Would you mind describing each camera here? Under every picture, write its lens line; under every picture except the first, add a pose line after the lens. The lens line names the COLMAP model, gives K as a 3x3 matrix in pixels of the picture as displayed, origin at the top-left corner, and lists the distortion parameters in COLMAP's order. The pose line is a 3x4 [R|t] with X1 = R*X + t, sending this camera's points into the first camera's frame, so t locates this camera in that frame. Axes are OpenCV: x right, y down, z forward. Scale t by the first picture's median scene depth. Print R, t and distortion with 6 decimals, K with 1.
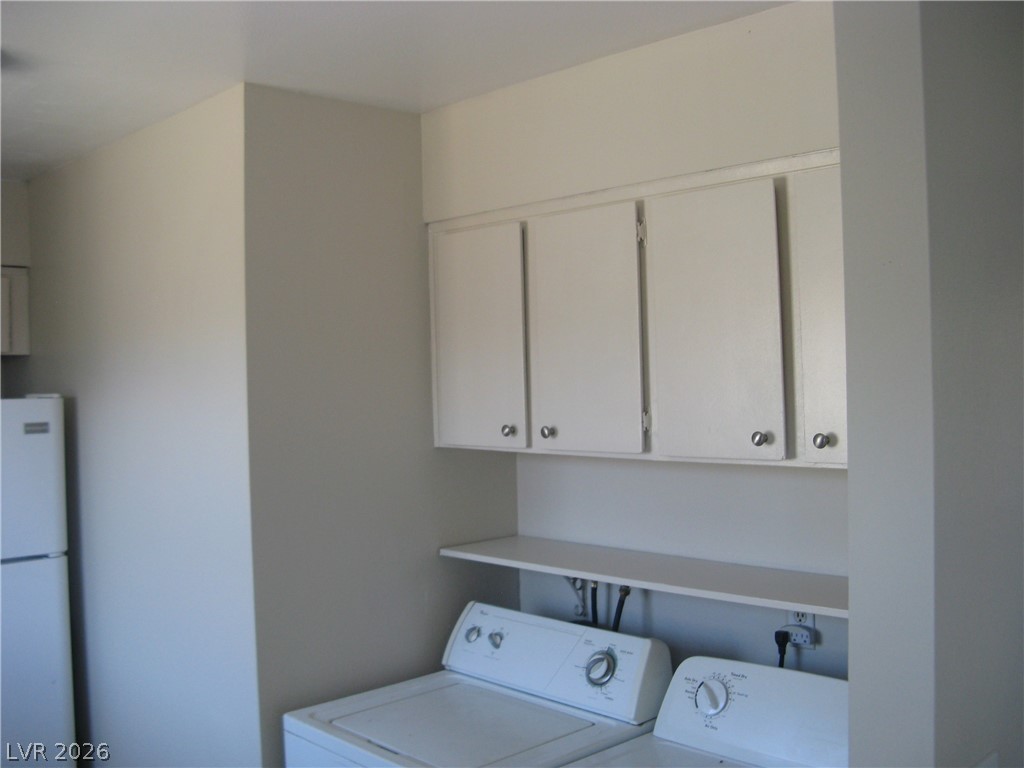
lens RADIAL K [[1036.6, 0, 520.3], [0, 1036.6, 366.6], [0, 0, 1]] dist [-0.200292, 0.203266]
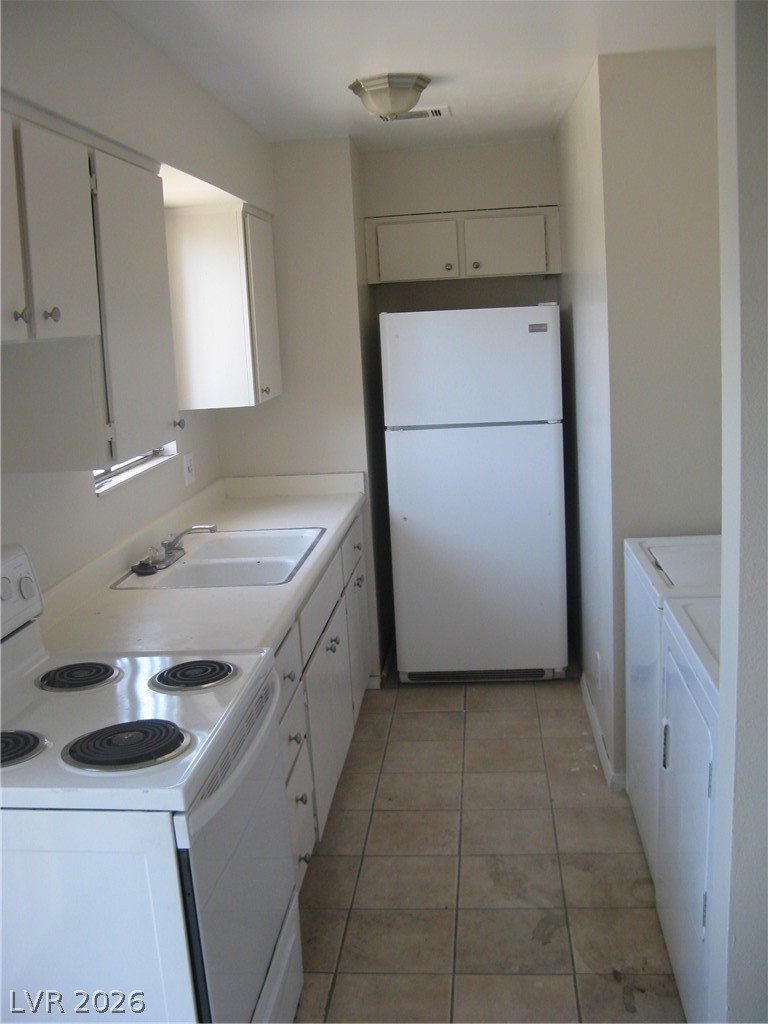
lens RADIAL K [[1036.6, 0, 352.1], [0, 1036.6, 502.7], [0, 0, 1]] dist [-0.200292, 0.203266]
pose [[0.632195, 0.120288, -0.765415, 0.569128], [0.051842, 0.979095, 0.196688, 0.008850], [0.773073, -0.164026, 0.612743, -0.113011]]
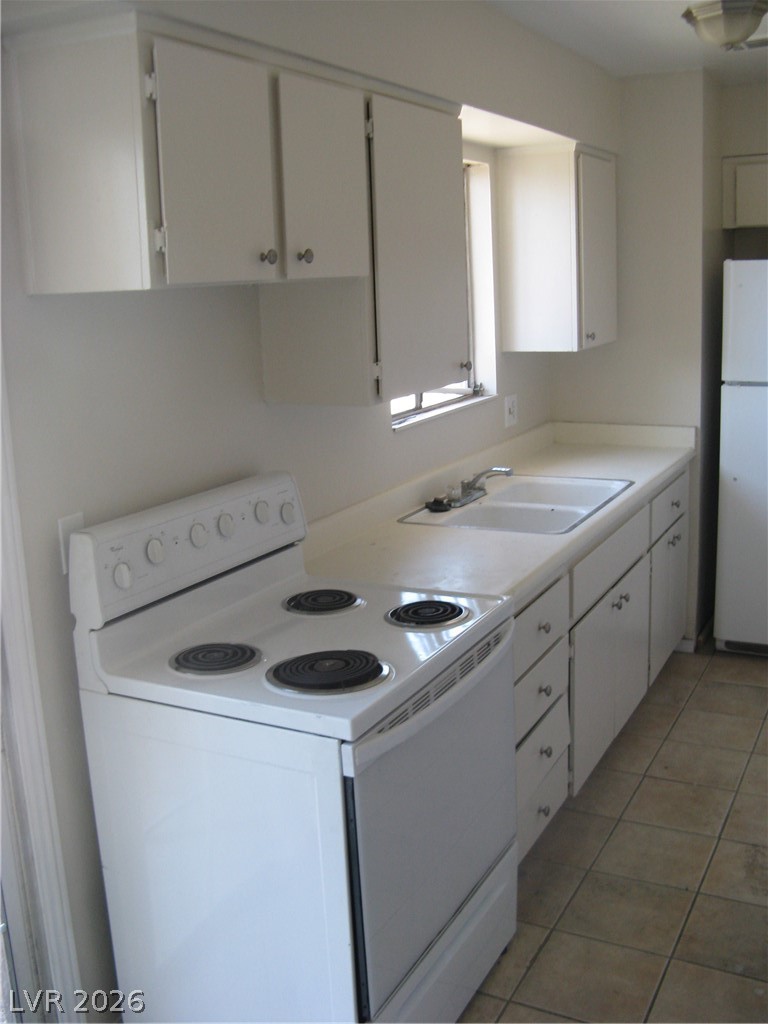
lens RADIAL K [[1030.8, 0, 354.3], [0, 1030.8, 503.5], [0, 0, 1]] dist [-0.191715, 0.165383]
pose [[0.284779, 0.213748, -0.934459, 0.632295], [0.049492, 0.970244, 0.237016, 0.009479], [0.957315, -0.113746, 0.265726, 0.013559]]
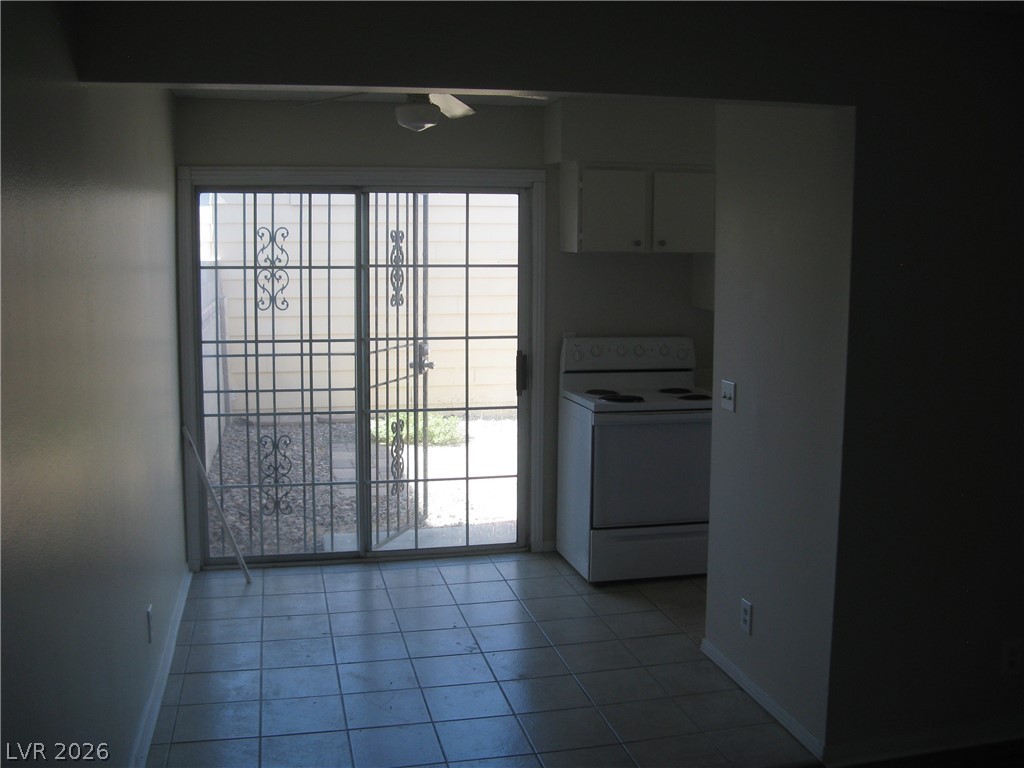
lens RADIAL K [[1036.6, 0, 520.3], [0, 1036.6, 366.6], [0, 0, 1]] dist [-0.200292, 0.203266]
pose [[-0.515423, 0.119267, -0.848596, 1.806204], [0.015841, 0.991424, 0.129719, -0.019792], [0.856790, 0.053418, -0.512892, 1.098591]]
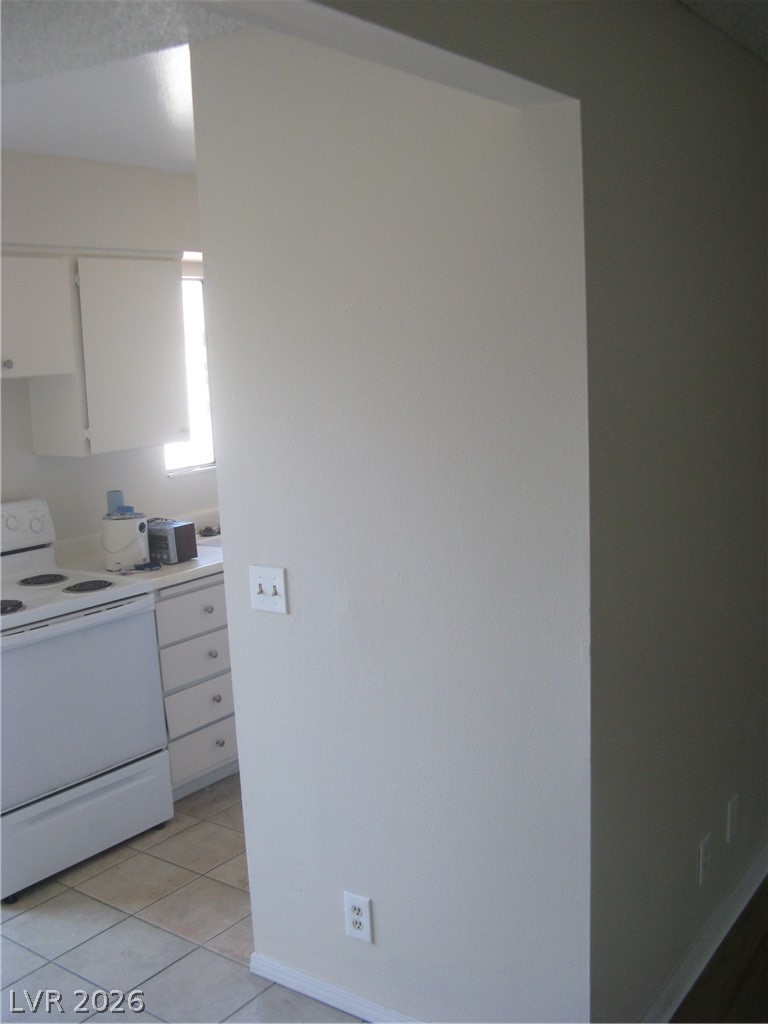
lens RADIAL K [[1036.6, 0, 352.1], [0, 1036.6, 502.7], [0, 0, 1]] dist [-0.200292, 0.203266]
pose [[0.142922, 0.156389, -0.977300, 1.260464], [0.058574, 0.984370, 0.166086, -0.007911], [0.987999, -0.080982, 0.131527, 0.501205]]
